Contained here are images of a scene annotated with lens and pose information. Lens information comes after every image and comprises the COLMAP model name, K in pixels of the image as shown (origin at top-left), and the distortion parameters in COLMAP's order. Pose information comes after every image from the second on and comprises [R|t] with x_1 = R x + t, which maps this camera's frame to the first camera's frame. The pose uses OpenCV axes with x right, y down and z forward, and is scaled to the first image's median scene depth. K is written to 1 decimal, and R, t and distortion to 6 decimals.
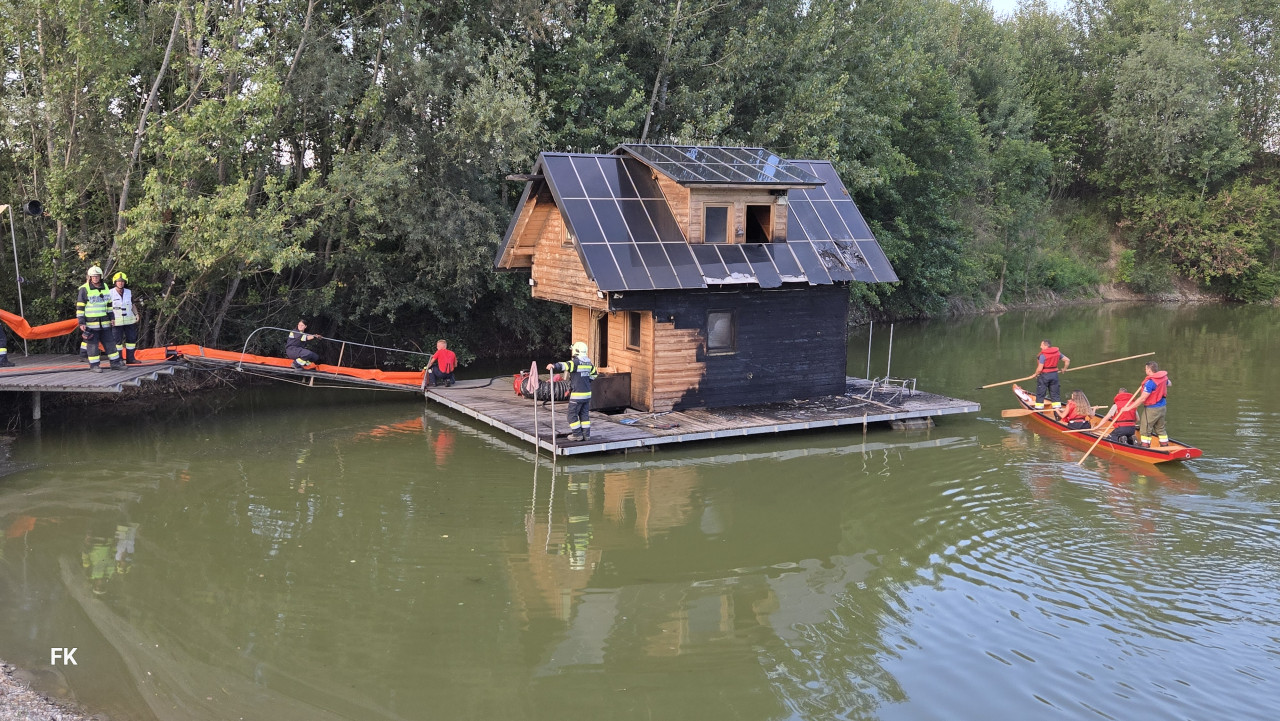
lens RADIAL K [[1118.2, 0, 621.7], [0, 1118.2, 366.5], [0, 0, 1]] dist [0.047908, -0.012897]
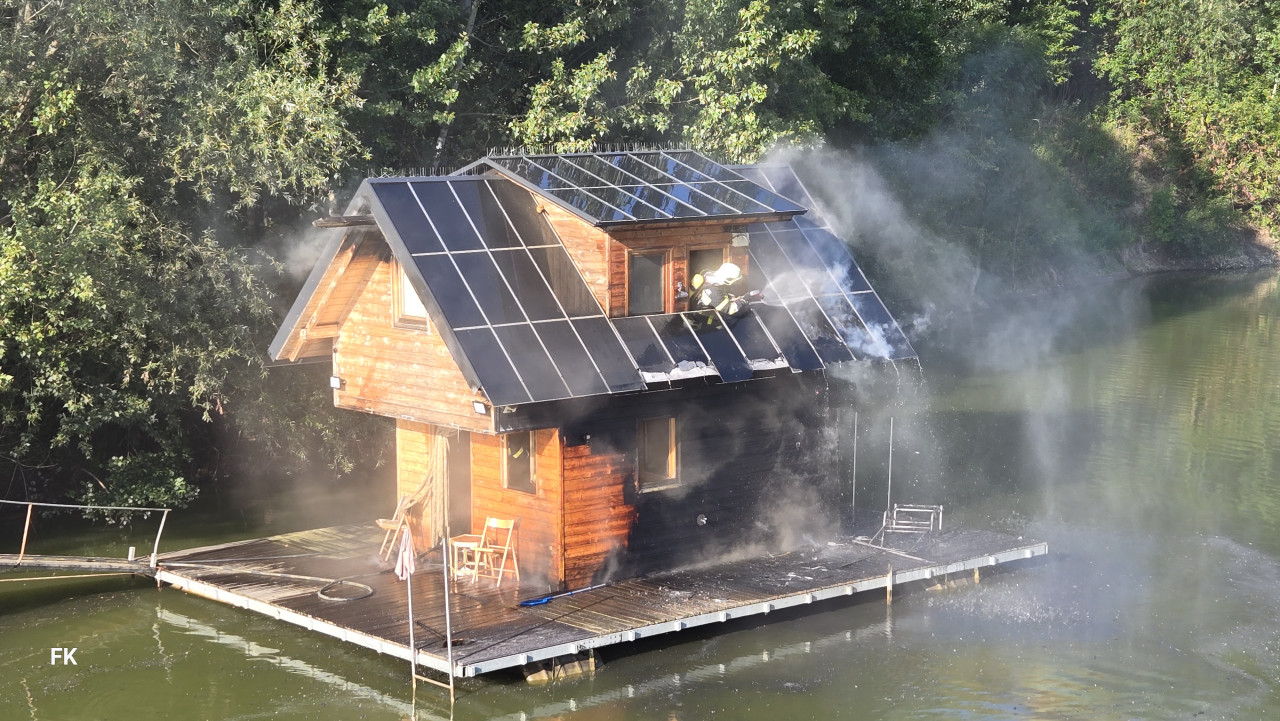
lens RADIAL K [[2247.4, 0, 645.4], [0, 2247.4, 353.3], [0, 0, 1]] dist [-0.090987, 0.000000]
pose [[0.979152, -0.044915, 0.198099, -0.161143], [0.049678, 0.998582, -0.019139, -0.061472], [-0.196959, 0.028581, 0.979995, -0.226511]]
